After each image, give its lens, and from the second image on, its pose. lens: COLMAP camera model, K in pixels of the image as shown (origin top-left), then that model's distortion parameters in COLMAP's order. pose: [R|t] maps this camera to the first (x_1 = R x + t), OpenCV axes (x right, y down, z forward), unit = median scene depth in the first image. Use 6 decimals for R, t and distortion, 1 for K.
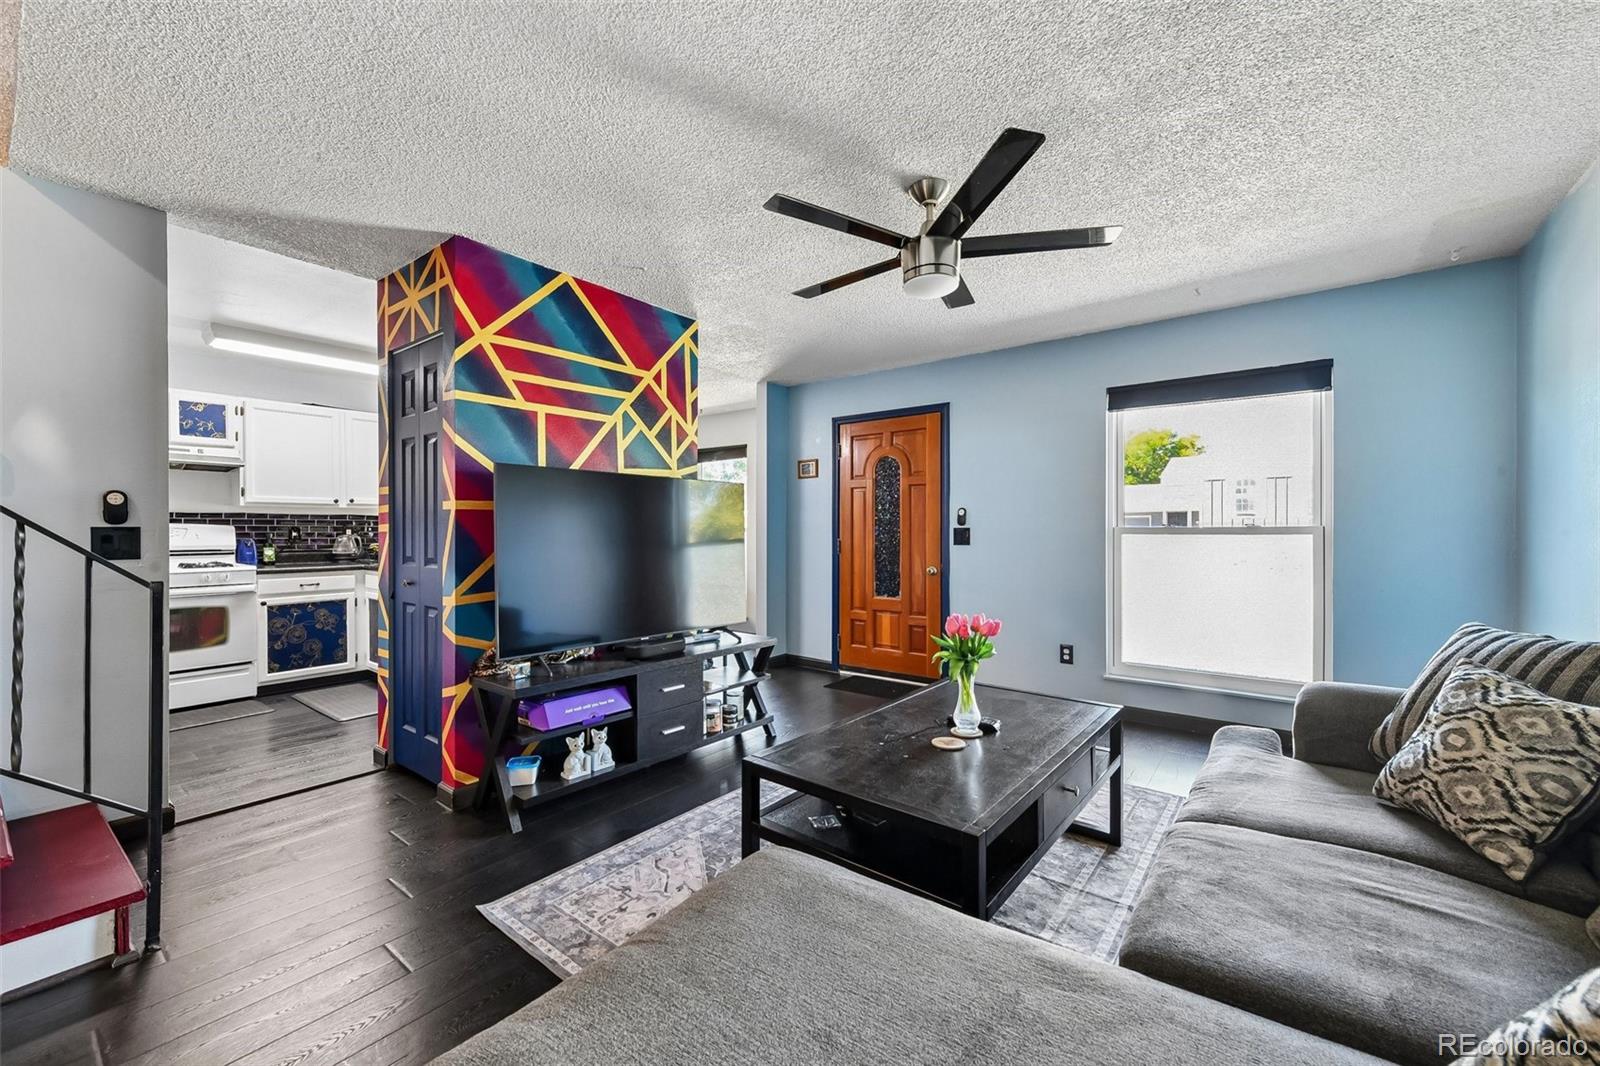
lens RADIAL K [[634.7, 0, 810.2], [0, 634.7, 534.7], [0, 0, 1]] dist [0.005304, -0.001253]
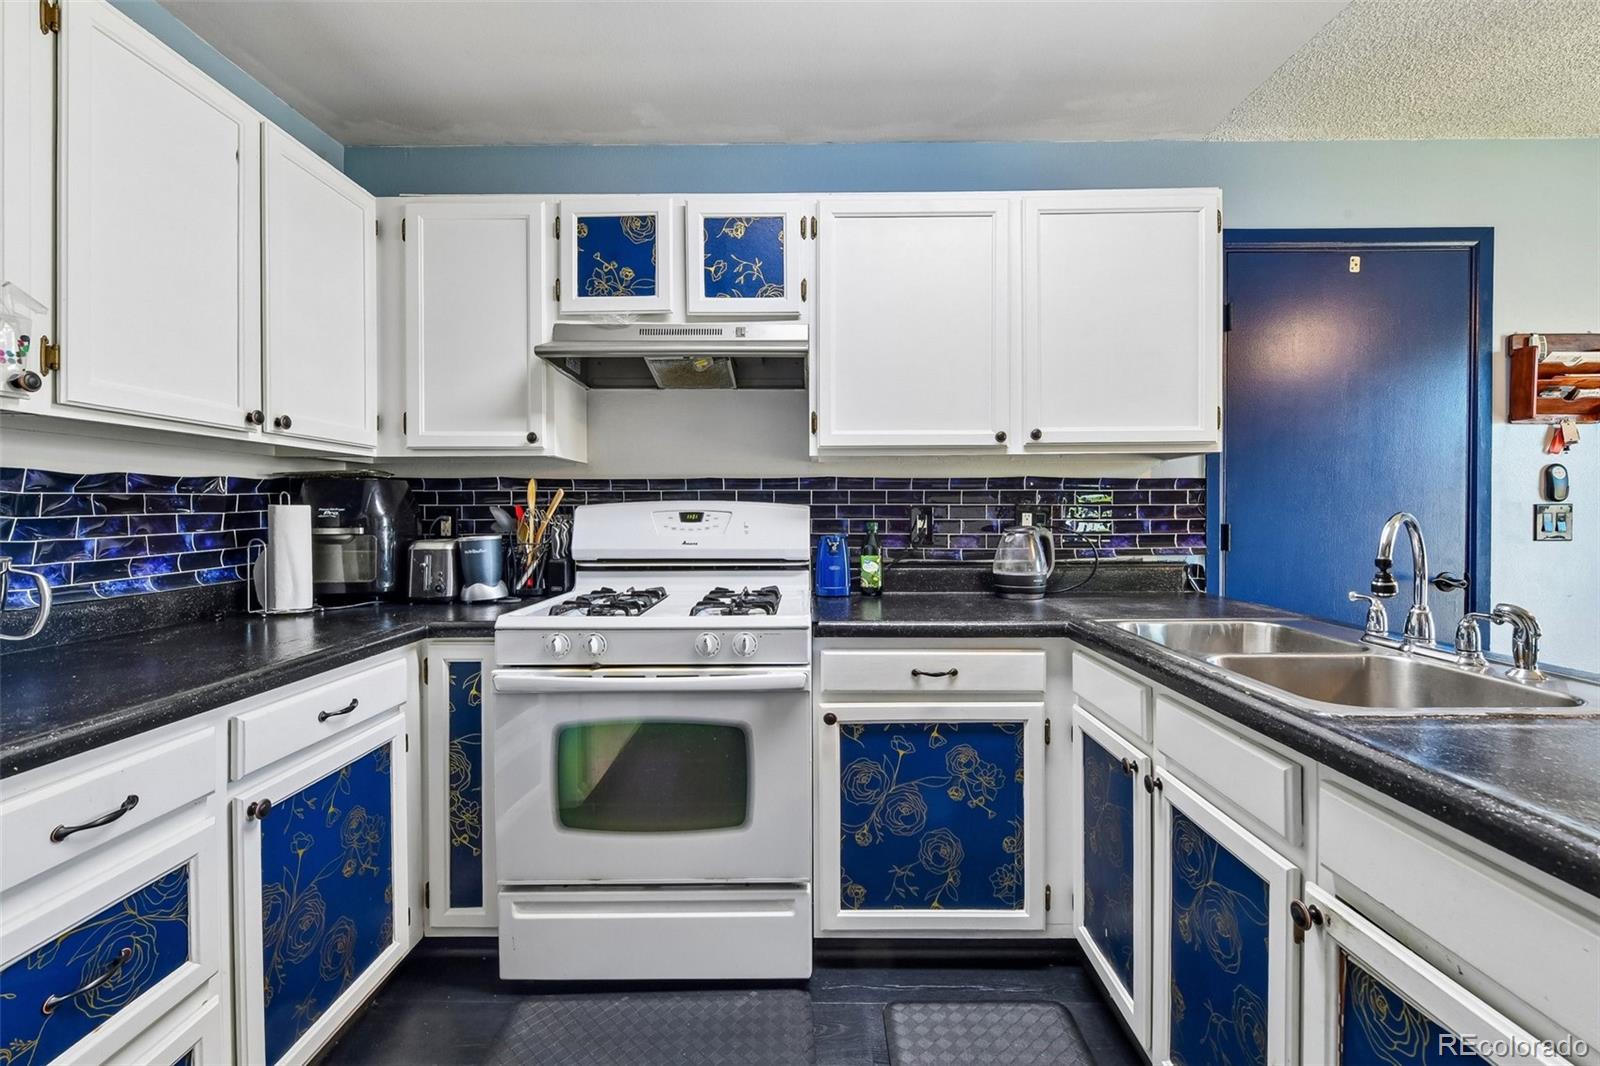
lens RADIAL K [[694.9, 0, 807.9], [0, 694.9, 522.2], [0, 0, 1]] dist [0.002397, -0.001439]
pose [[0.607390, 0.007328, -0.794370, -0.651932], [-0.005585, 0.999972, 0.004954, -0.005760], [0.794384, 0.001428, 0.607414, 0.882362]]
